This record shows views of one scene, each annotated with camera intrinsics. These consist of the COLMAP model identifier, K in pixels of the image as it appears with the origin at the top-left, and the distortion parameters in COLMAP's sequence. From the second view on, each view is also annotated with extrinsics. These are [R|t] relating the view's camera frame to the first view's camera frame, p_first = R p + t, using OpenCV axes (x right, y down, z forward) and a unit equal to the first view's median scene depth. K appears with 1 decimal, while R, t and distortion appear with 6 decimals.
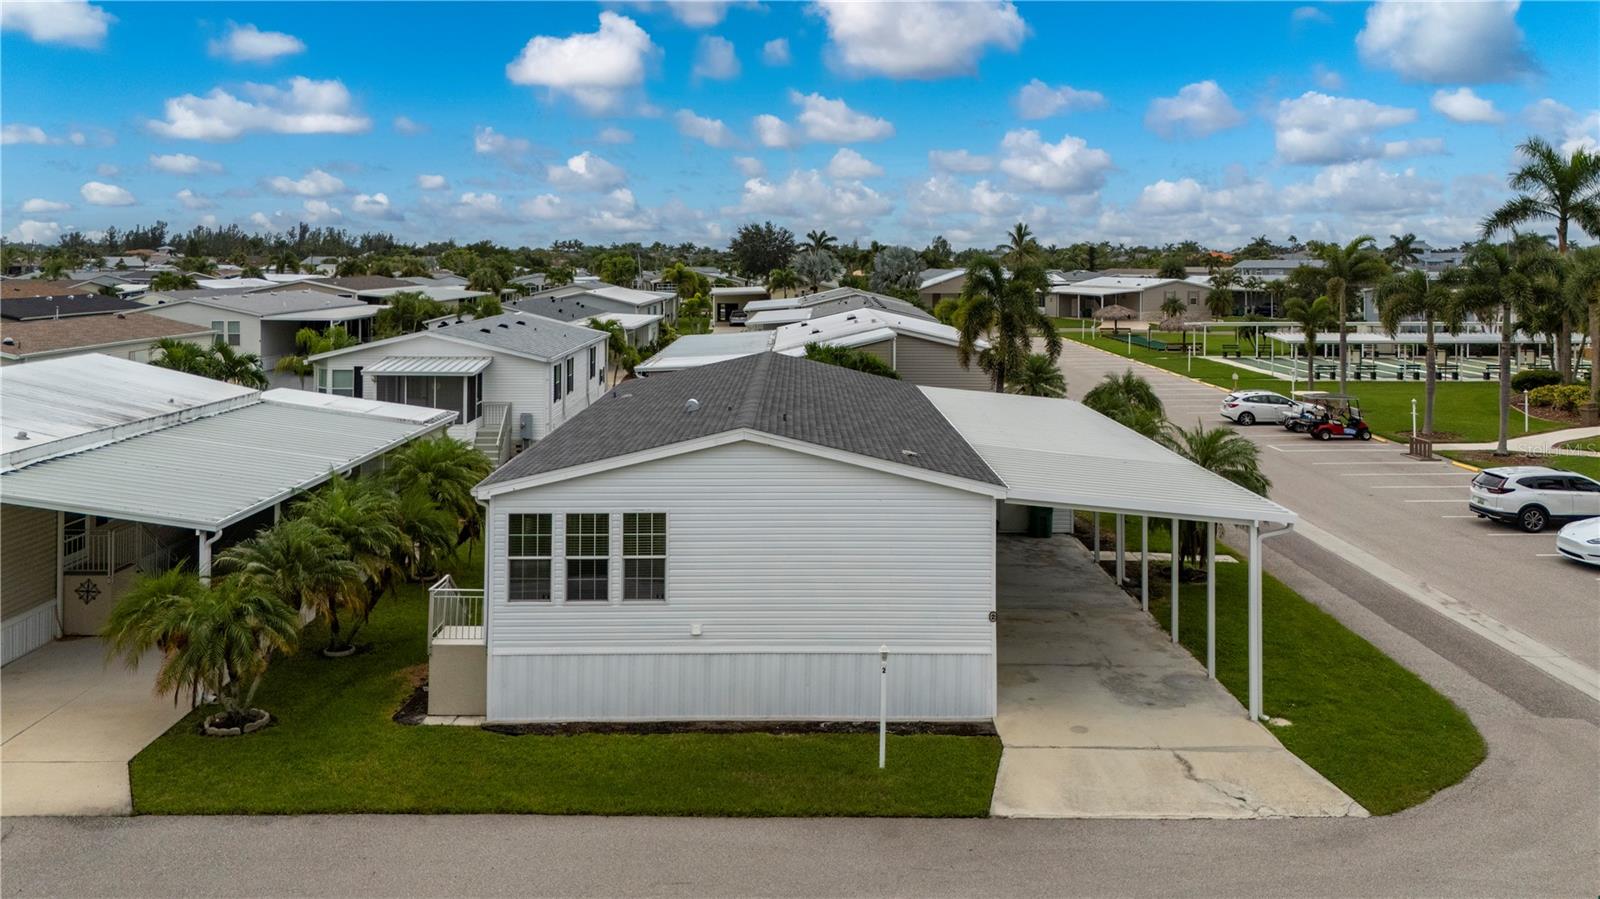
lens RADIAL K [[1304.8, 0, 803.1], [0, 1304.8, 301.9], [0, 0, 1]] dist [0.038540, -0.003285]
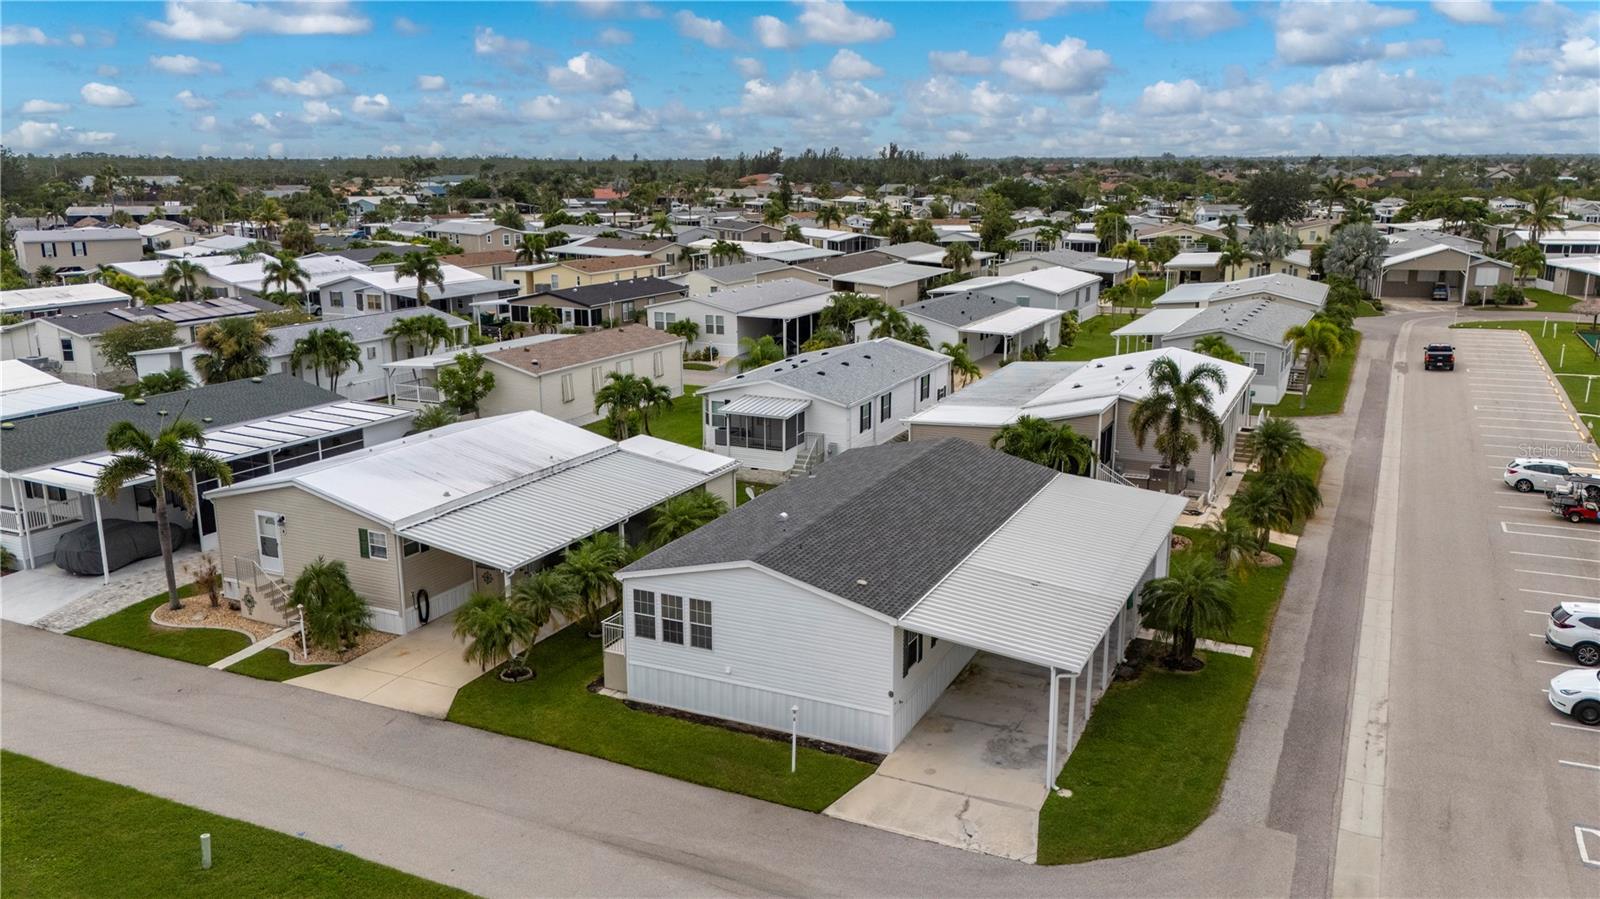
lens RADIAL K [[1223.2, 0, 797.0], [0, 1223.2, 453.4], [0, 0, 1]] dist [0.080970, -0.080993]
pose [[0.900382, 0.096056, -0.424365, 0.651636], [-0.011342, 0.980176, 0.197802, -0.343620], [0.434952, -0.173285, 0.883623, -0.325687]]
